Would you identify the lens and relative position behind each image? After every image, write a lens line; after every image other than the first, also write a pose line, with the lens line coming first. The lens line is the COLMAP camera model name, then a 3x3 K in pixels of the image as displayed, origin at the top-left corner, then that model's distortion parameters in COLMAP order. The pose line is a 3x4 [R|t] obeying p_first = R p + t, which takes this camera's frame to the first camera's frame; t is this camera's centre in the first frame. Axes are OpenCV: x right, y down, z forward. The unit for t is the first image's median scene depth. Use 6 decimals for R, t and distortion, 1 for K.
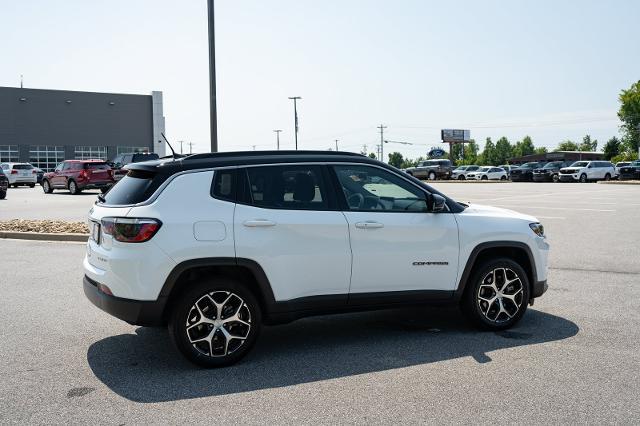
lens RADIAL K [[704.7, 0, 330.6], [0, 704.7, 222.0], [0, 0, 1]] dist [0.013267, 0.000000]
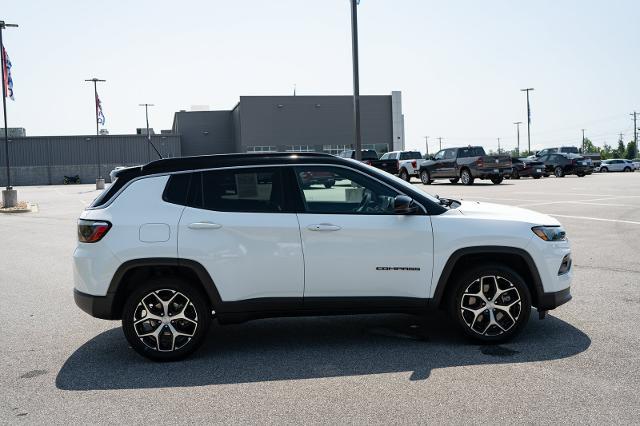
lens RADIAL K [[670.5, 0, 322.5], [0, 670.5, 215.7], [0, 0, 1]] dist [0.012579, 0.000000]
pose [[0.934311, 0.005344, -0.356418, 0.398439], [-0.003802, 0.999980, 0.005025, -0.017696], [0.356438, -0.003340, 0.934313, 0.138041]]
